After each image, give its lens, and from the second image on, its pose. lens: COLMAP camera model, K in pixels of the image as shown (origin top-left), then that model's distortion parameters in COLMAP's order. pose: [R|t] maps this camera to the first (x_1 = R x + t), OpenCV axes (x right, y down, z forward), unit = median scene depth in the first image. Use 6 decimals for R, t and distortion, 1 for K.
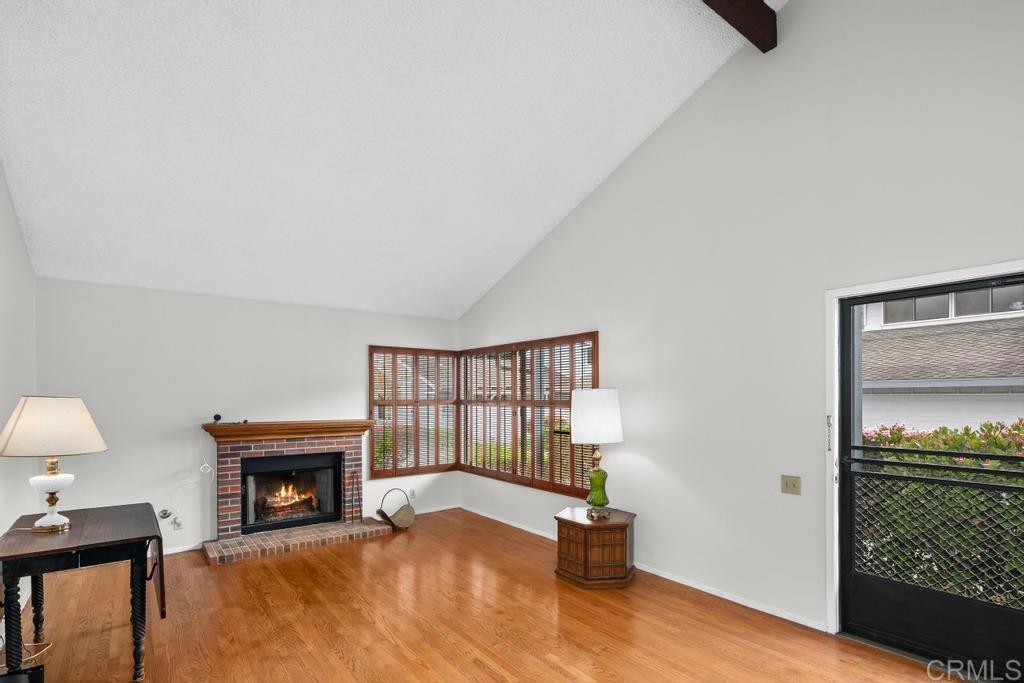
lens RADIAL K [[498.5, 0, 512.8], [0, 498.5, 399.8], [0, 0, 1]] dist [0.003058, -0.002837]
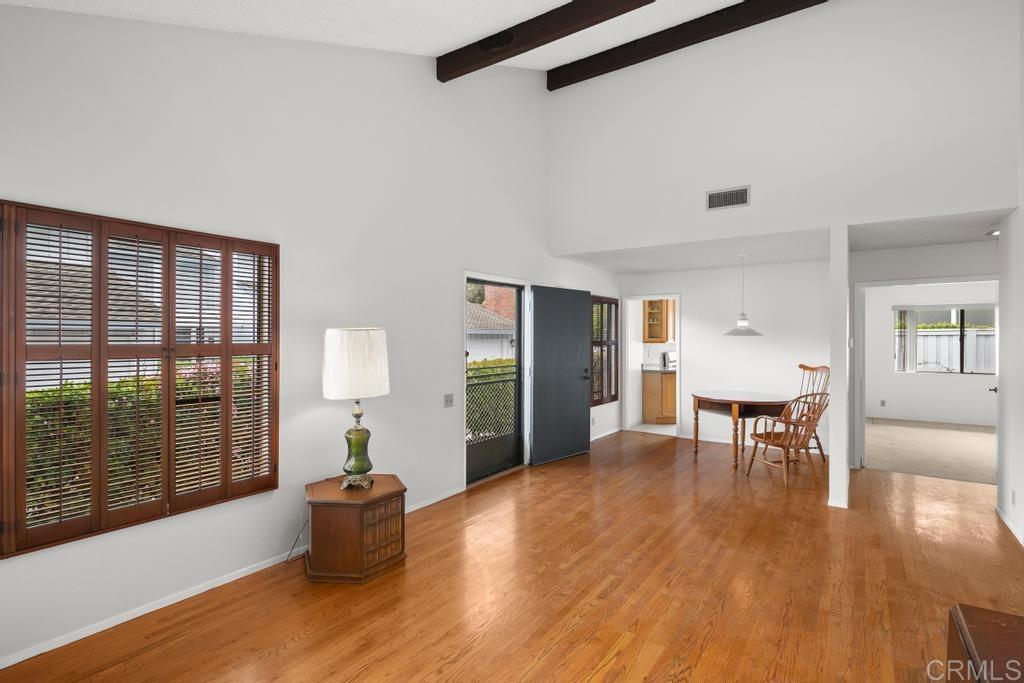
lens RADIAL K [[498.5, 0, 506.4], [0, 498.5, 334.6], [0, 0, 1]] dist [0.003058, -0.002837]
pose [[-0.302927, 0.008655, 0.952975, -0.556452], [0.003893, 0.999962, -0.007844, -0.003702], [-0.953006, 0.001334, -0.302949, 0.838332]]
